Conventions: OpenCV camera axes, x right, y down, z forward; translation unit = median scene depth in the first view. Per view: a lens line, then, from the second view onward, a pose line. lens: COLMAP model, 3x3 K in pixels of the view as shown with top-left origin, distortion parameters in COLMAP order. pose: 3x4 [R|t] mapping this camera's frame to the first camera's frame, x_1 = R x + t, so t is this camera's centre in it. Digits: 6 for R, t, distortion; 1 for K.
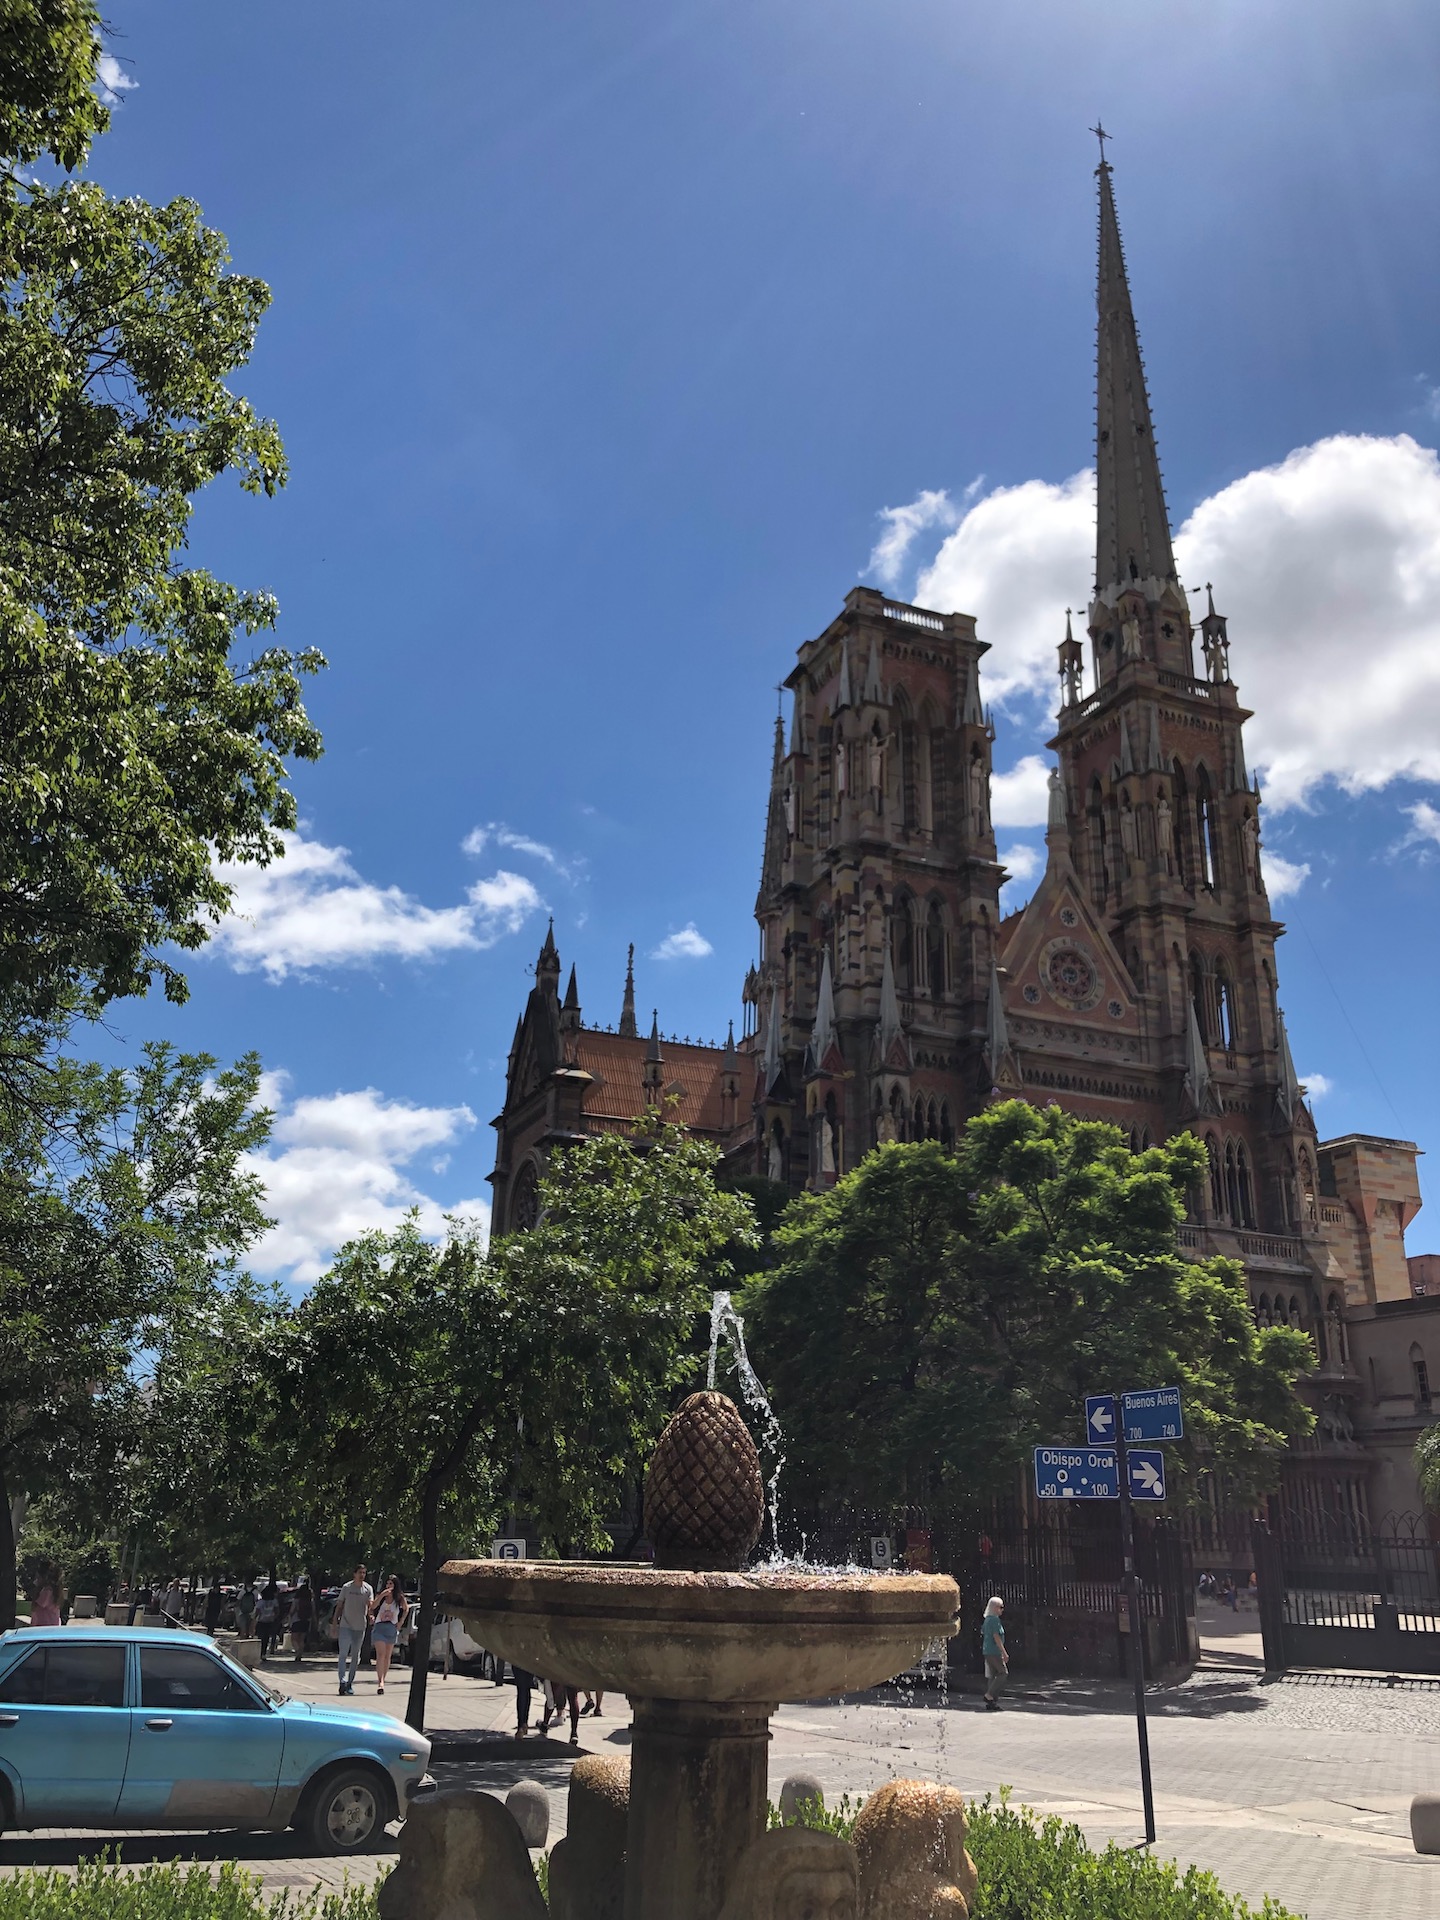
lens RADIAL K [[1566.2, 0, 724.5], [0, 1566.2, 971.2], [0, 0, 1]] dist [0.061210, -0.060391]
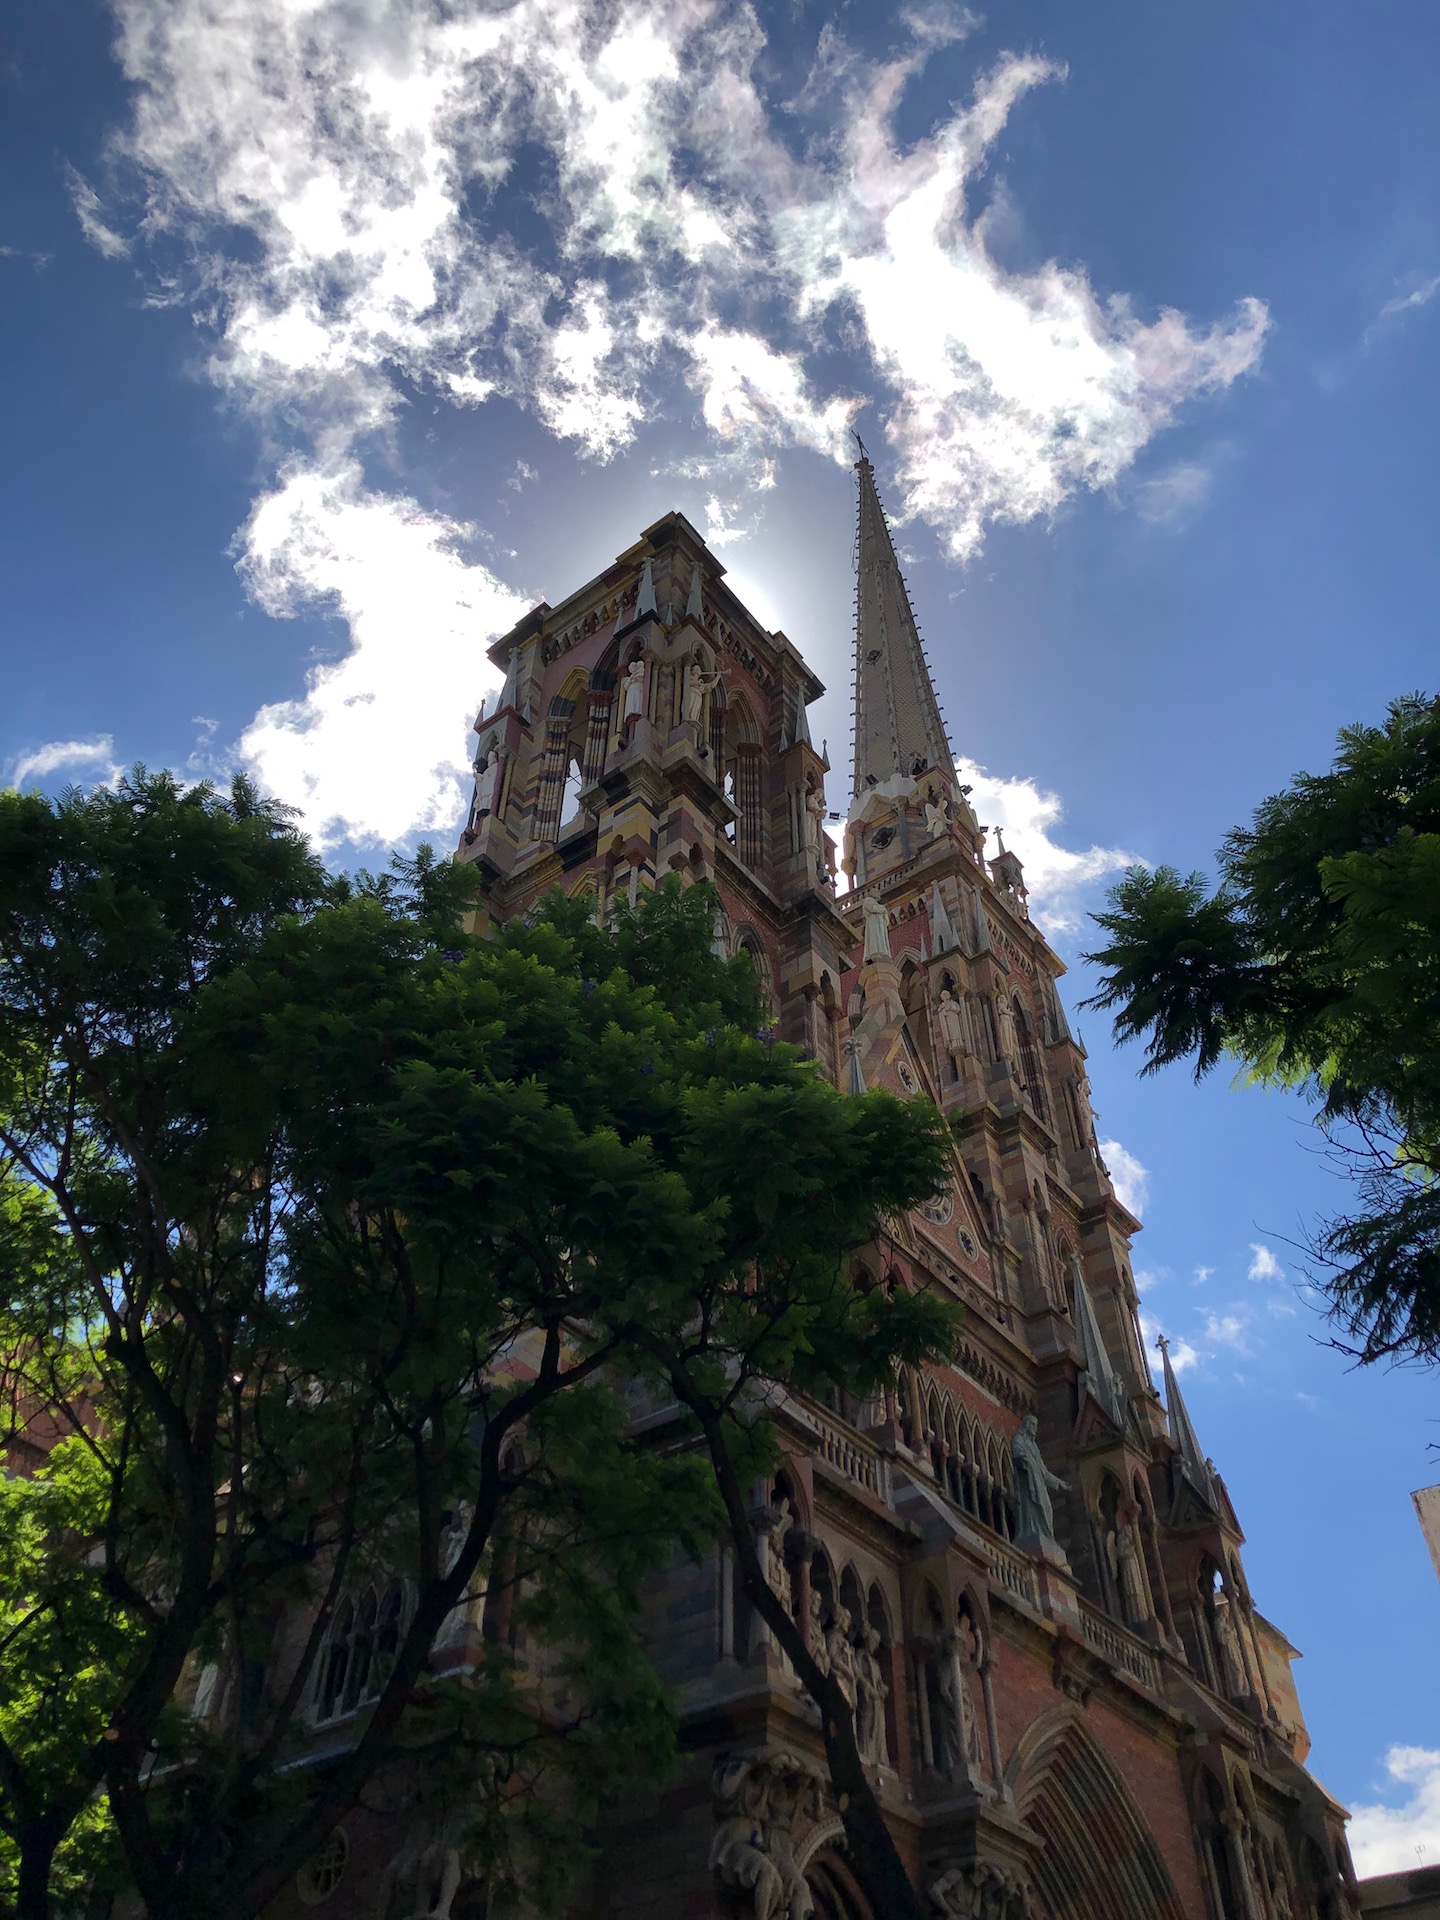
lens RADIAL K [[1566.2, 0, 722.3], [0, 1566.2, 954.7], [0, 0, 1]] dist [0.061210, -0.060391]
pose [[0.871235, 0.341918, 0.352195, -0.063632], [-0.155662, 0.872913, -0.462377, 0.206121], [-0.465530, 0.348016, 0.813736, 0.532665]]
